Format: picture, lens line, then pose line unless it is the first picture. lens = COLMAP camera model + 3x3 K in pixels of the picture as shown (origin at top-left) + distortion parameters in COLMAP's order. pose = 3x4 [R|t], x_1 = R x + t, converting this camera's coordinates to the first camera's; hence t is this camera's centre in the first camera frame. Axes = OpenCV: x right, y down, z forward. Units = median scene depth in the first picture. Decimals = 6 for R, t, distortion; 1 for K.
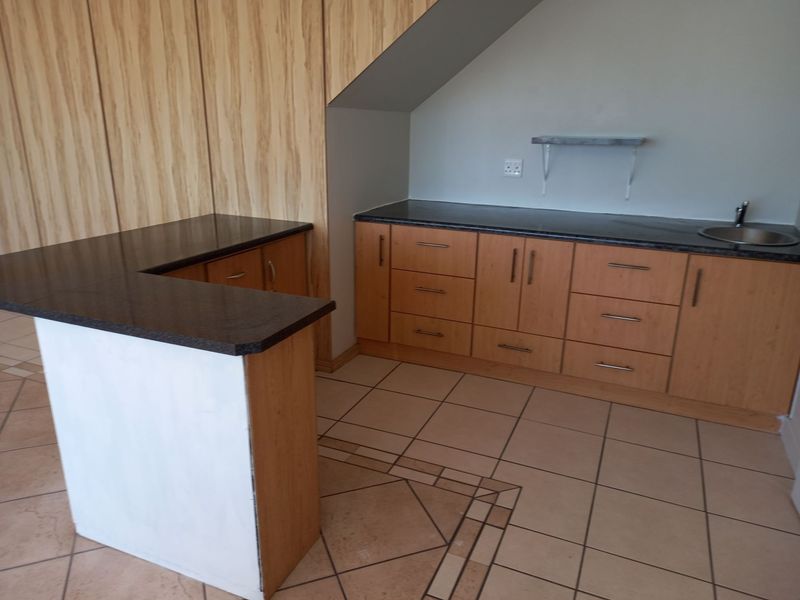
lens RADIAL K [[576.6, 0, 412.8], [0, 576.6, 300.8], [0, 0, 1]] dist [0.068597, -0.065132]
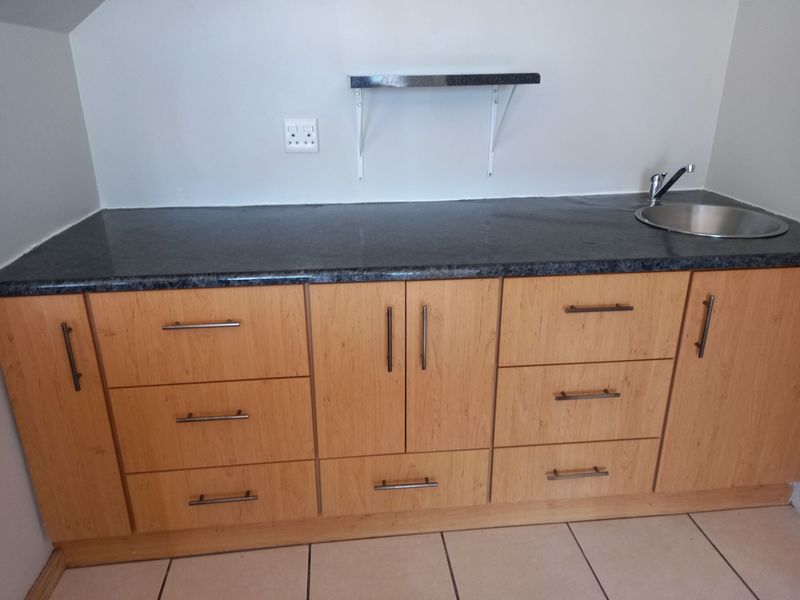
lens RADIAL K [[576.6, 0, 397.7], [0, 576.6, 301.8], [0, 0, 1]] dist [0.068597, -0.065132]
pose [[0.871613, -0.202093, 0.446597, -0.032352], [0.168101, 0.979044, 0.114955, -0.142715], [-0.460470, -0.025123, 0.887320, 0.537996]]
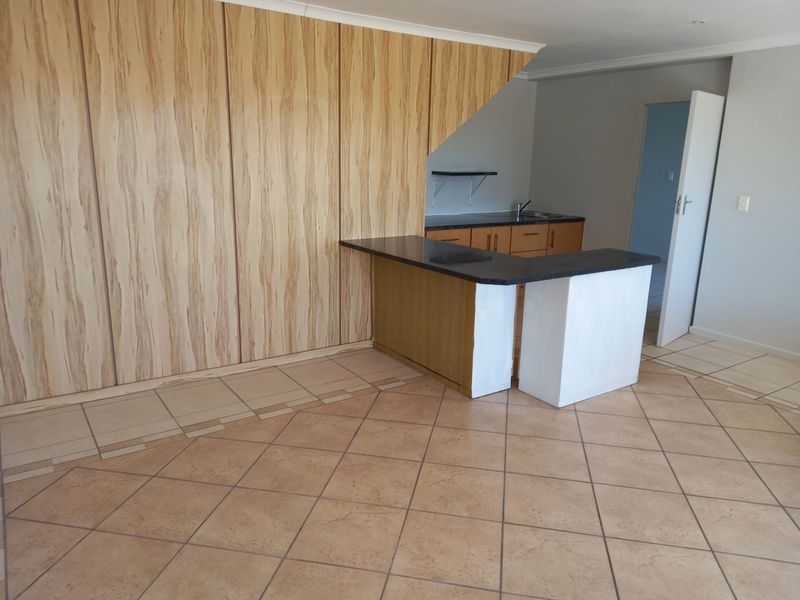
lens RADIAL K [[576.6, 0, 398.0], [0, 576.6, 300.8], [0, 0, 1]] dist [0.068597, -0.065132]
pose [[0.546314, -0.208974, 0.811093, -1.400484], [0.240144, 0.966800, 0.087341, -0.109717], [-0.802416, 0.147063, 0.578360, 0.215276]]
